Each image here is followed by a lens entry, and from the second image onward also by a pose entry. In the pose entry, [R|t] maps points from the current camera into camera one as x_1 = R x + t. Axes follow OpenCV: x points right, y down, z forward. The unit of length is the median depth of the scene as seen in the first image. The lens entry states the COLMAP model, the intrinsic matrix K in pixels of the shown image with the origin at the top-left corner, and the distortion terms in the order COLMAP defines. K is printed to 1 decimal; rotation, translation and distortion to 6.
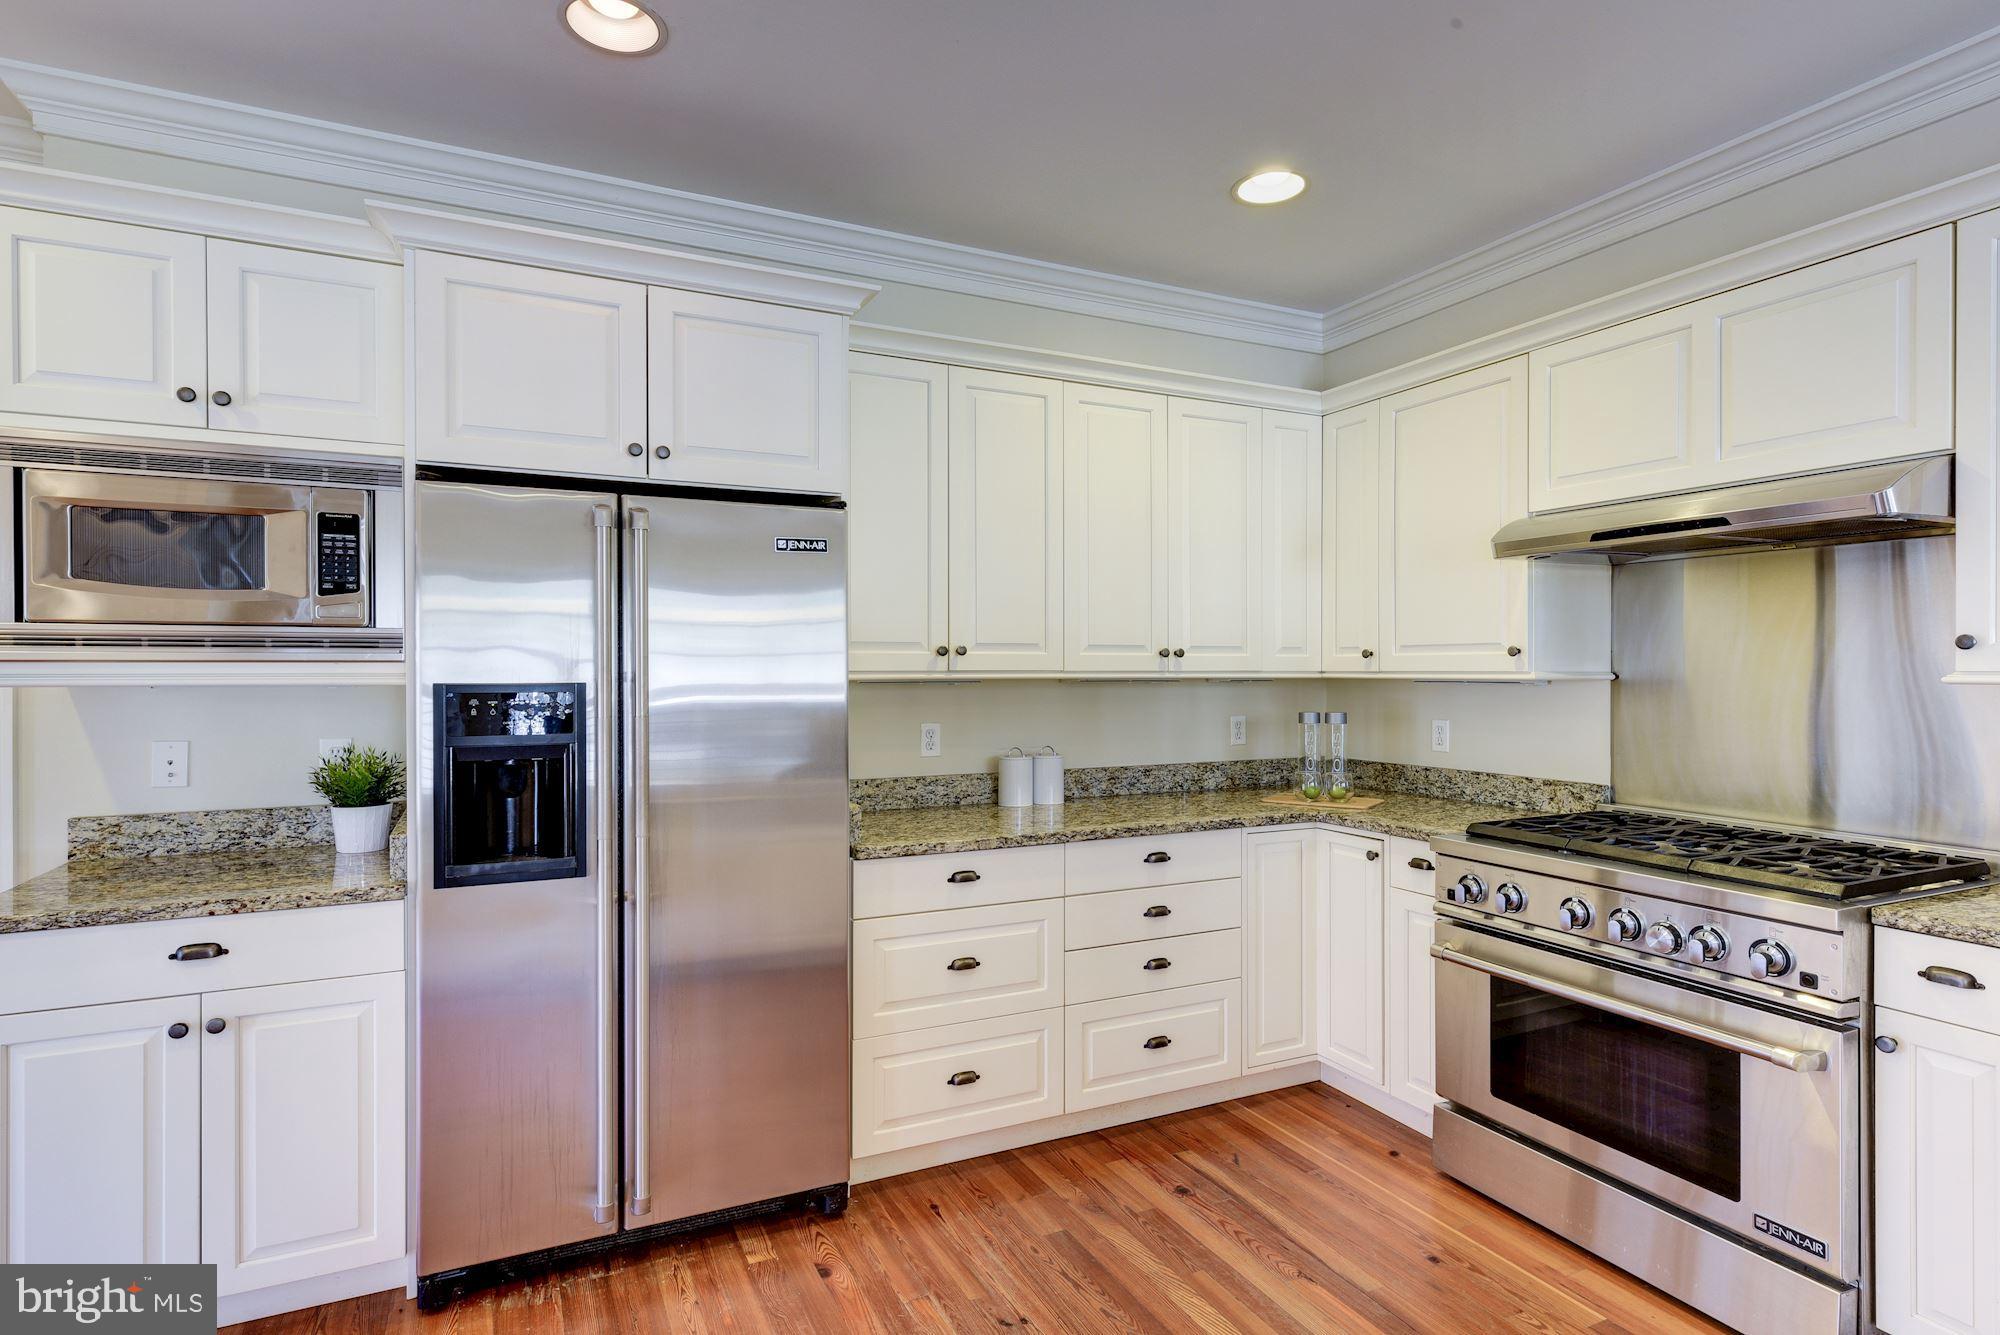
lens RADIAL K [[1001.5, 0, 979.5], [0, 1001.5, 668.5], [0, 0, 1]] dist [0.004542, 0.001185]
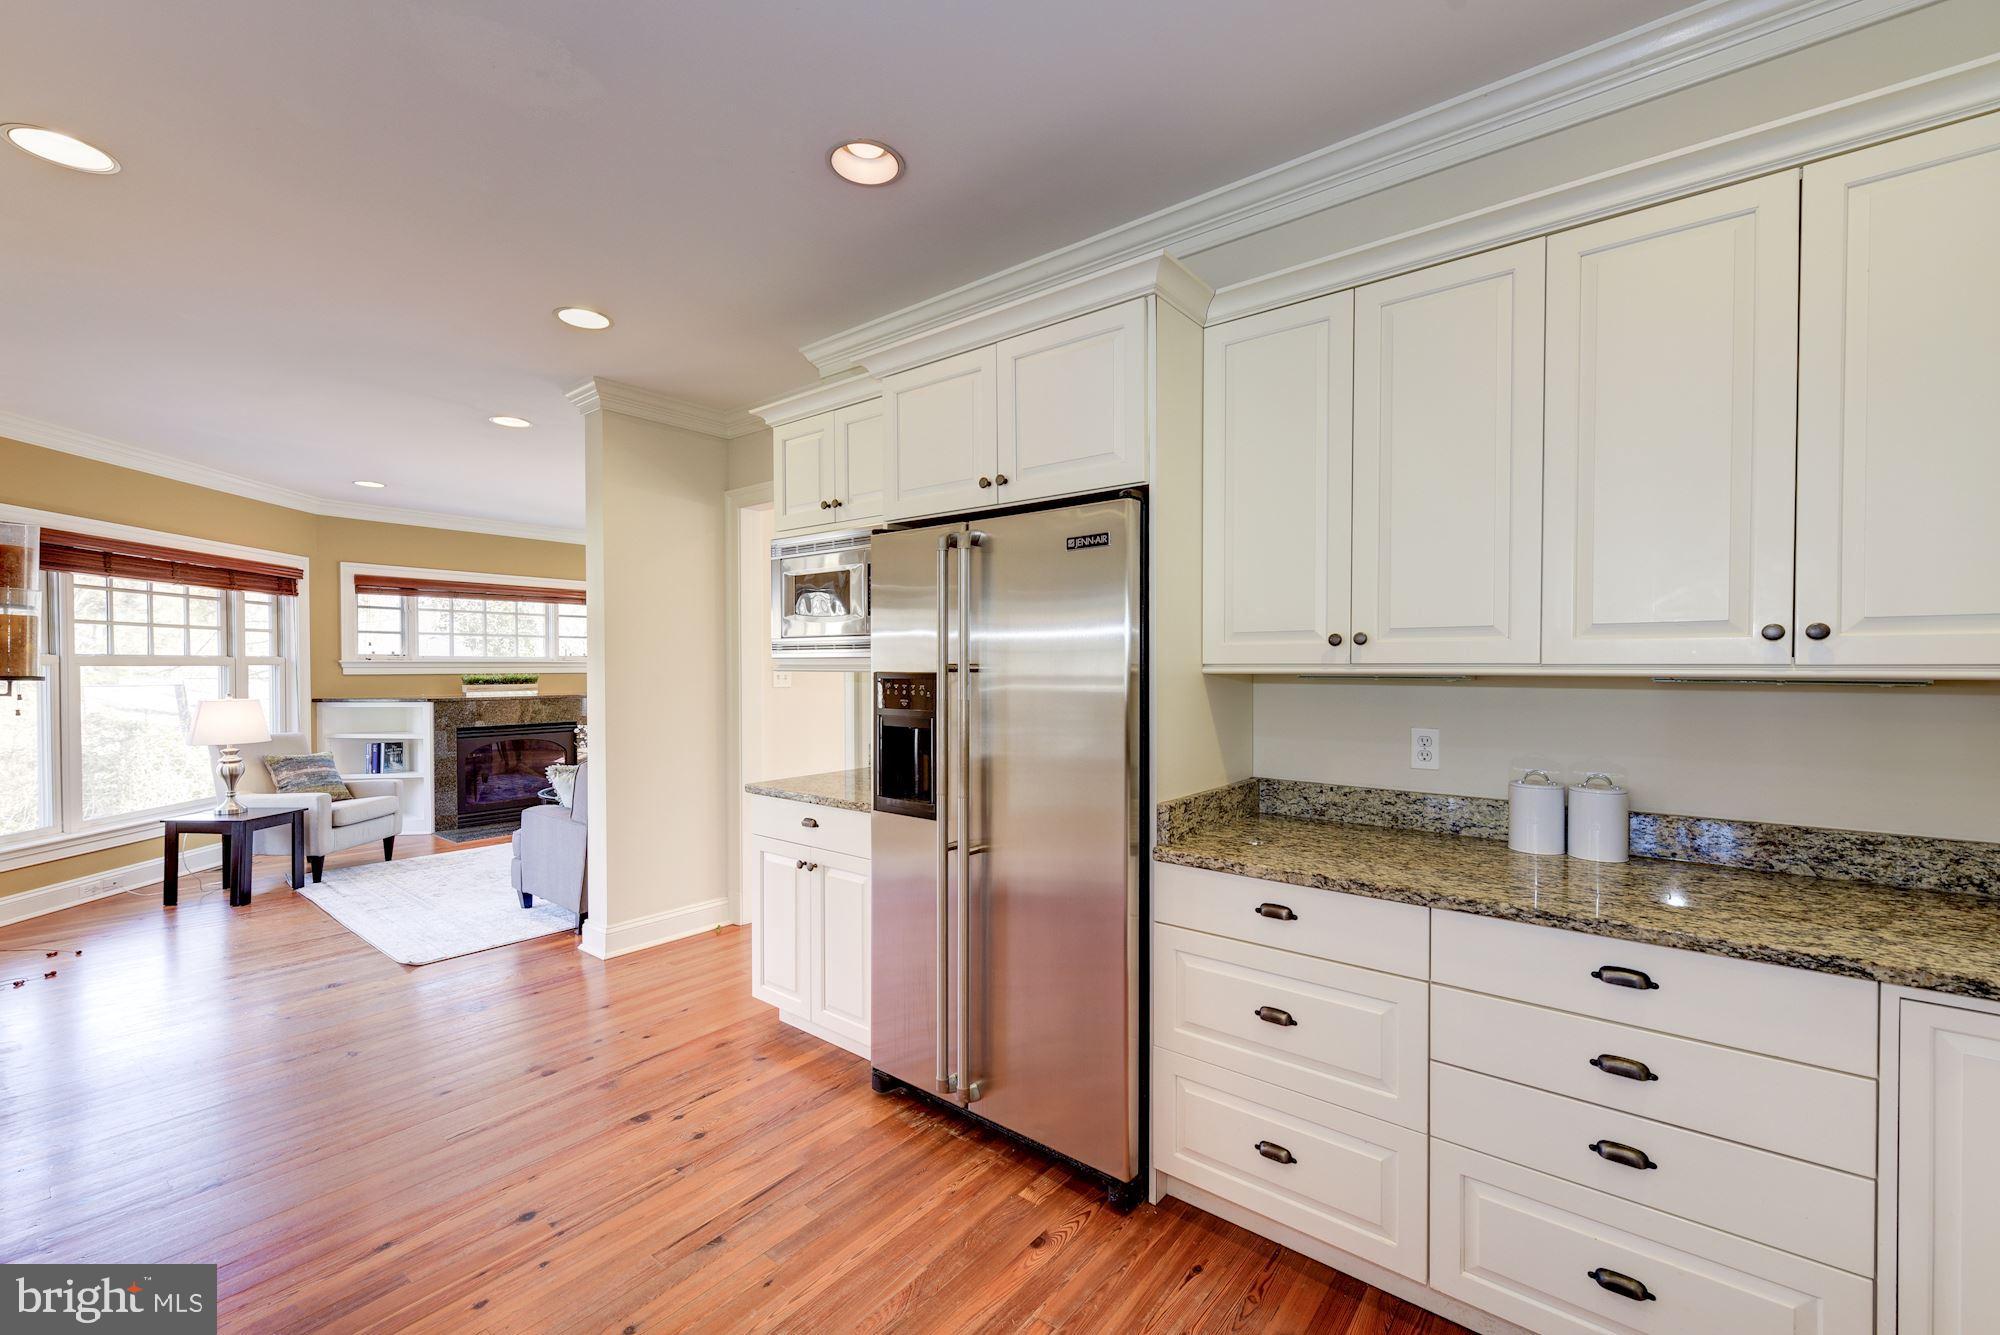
lens RADIAL K [[817.5, 0, 994.7], [0, 817.5, 666.8], [0, 0, 1]] dist [0.002640, -0.000305]
pose [[0.453756, 0.006692, -0.891101, 0.473157], [0.000401, 0.999970, 0.007714, -0.000650], [0.891126, -0.003858, 0.453740, 0.473915]]
